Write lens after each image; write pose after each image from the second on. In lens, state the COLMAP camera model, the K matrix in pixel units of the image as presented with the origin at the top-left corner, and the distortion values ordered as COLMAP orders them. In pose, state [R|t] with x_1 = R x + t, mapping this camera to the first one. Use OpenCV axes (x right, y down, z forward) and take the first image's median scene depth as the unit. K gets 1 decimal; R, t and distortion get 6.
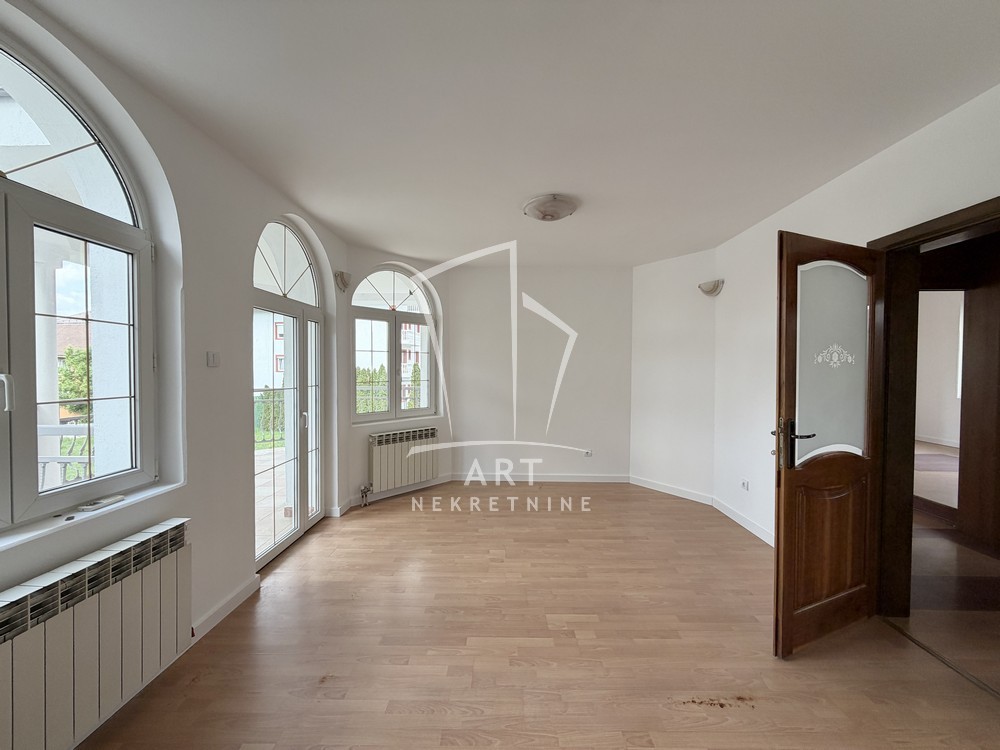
lens RADIAL K [[399.1, 0, 501.1], [0, 399.1, 376.8], [0, 0, 1]] dist [-0.000150, -0.000340]
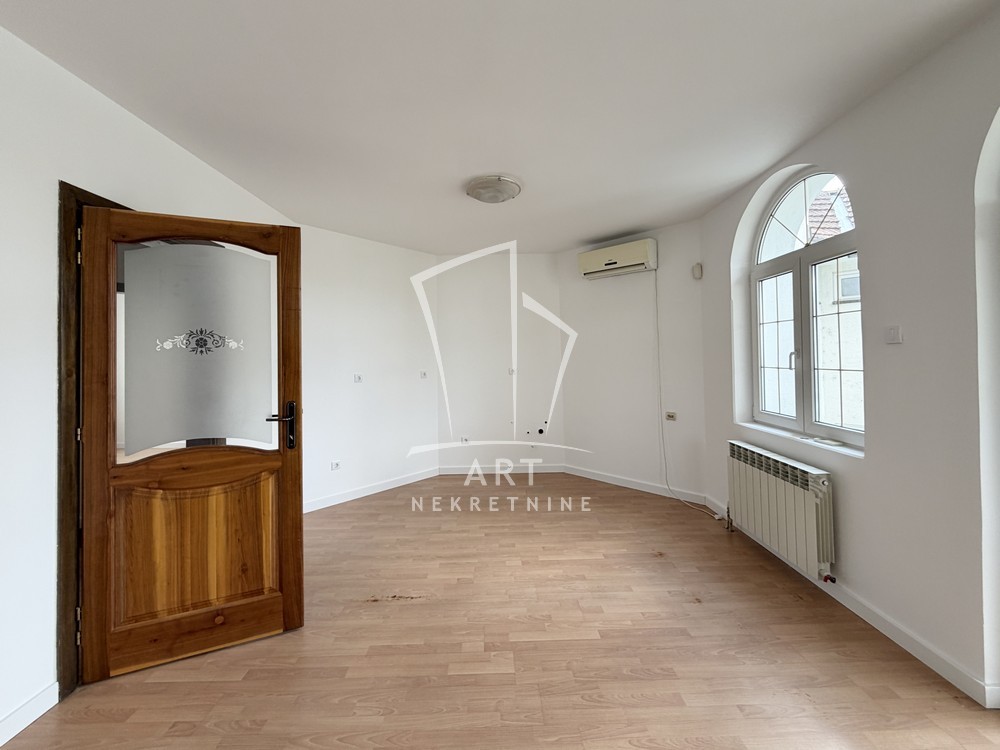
lens RADIAL K [[399.1, 0, 499.2], [0, 399.1, 369.0], [0, 0, 1]] dist [-0.000150, -0.000340]
pose [[-0.999743, 0.016125, -0.015962, 0.160694], [0.015375, 0.998822, 0.046023, -0.024163], [0.016685, 0.045765, -0.998813, 1.927572]]
